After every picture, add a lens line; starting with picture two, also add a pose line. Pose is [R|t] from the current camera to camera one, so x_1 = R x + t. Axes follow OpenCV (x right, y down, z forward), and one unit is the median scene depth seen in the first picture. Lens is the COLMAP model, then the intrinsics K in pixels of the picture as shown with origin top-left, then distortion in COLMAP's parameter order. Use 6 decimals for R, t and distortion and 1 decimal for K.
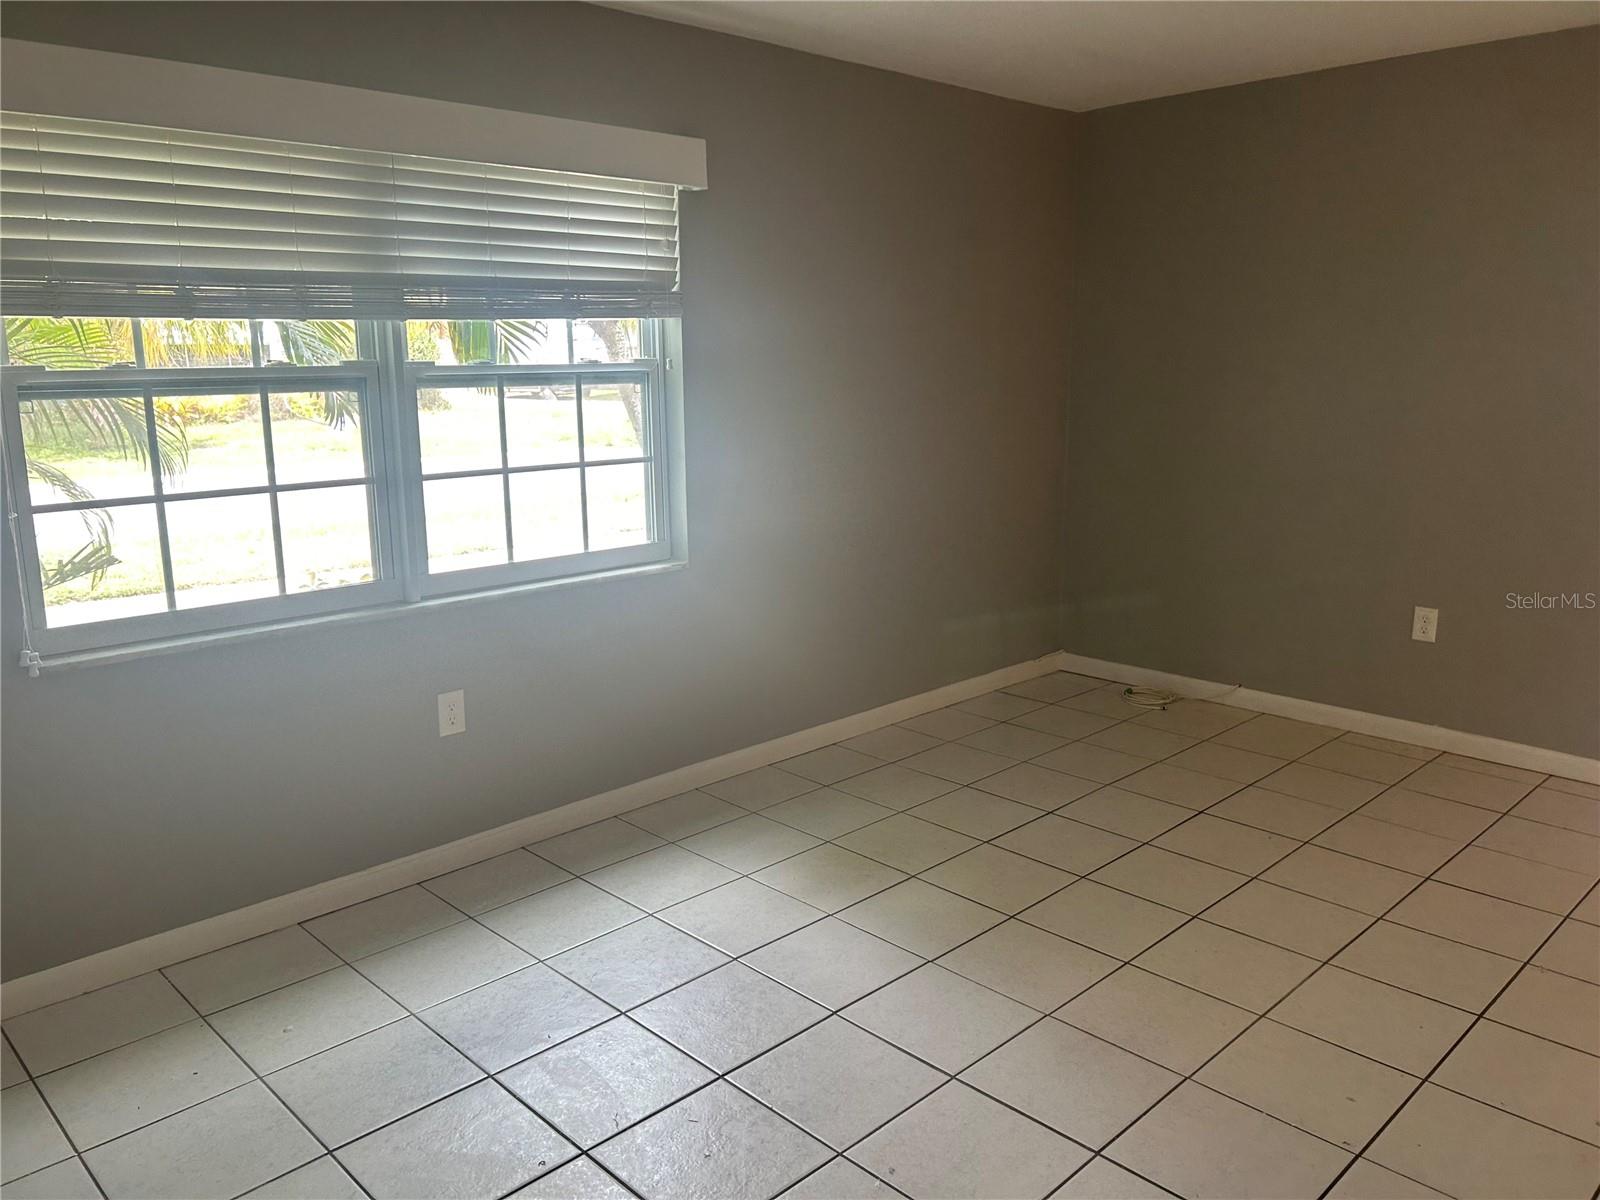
lens RADIAL K [[1224.6, 0, 800.0], [0, 1224.6, 600.0], [0, 0, 1]] dist [0.047114, -0.041560]
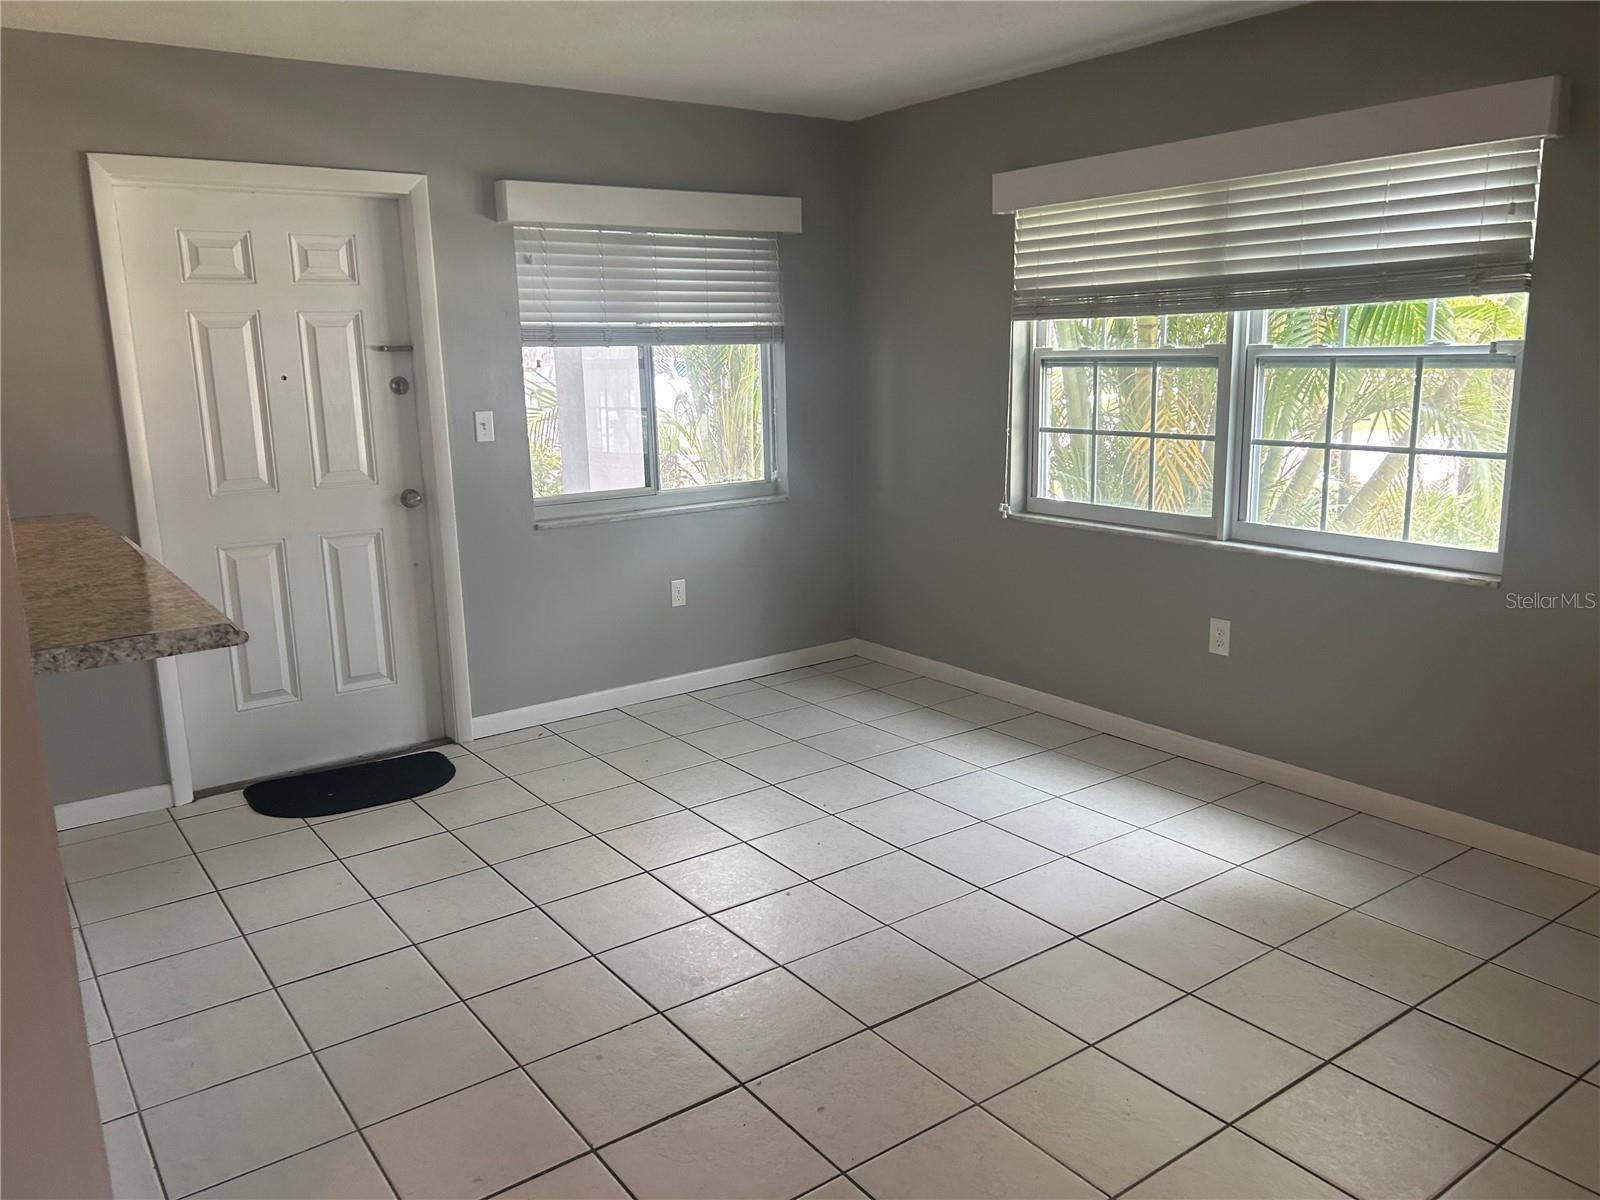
lens RADIAL K [[1224.6, 0, 800.0], [0, 1224.6, 600.0], [0, 0, 1]] dist [0.047114, -0.041560]
pose [[-0.155679, 0.214096, -0.964327, 0.977089], [-0.181840, 0.953335, 0.241012, -0.165413], [0.970926, 0.212874, -0.109483, 0.752462]]
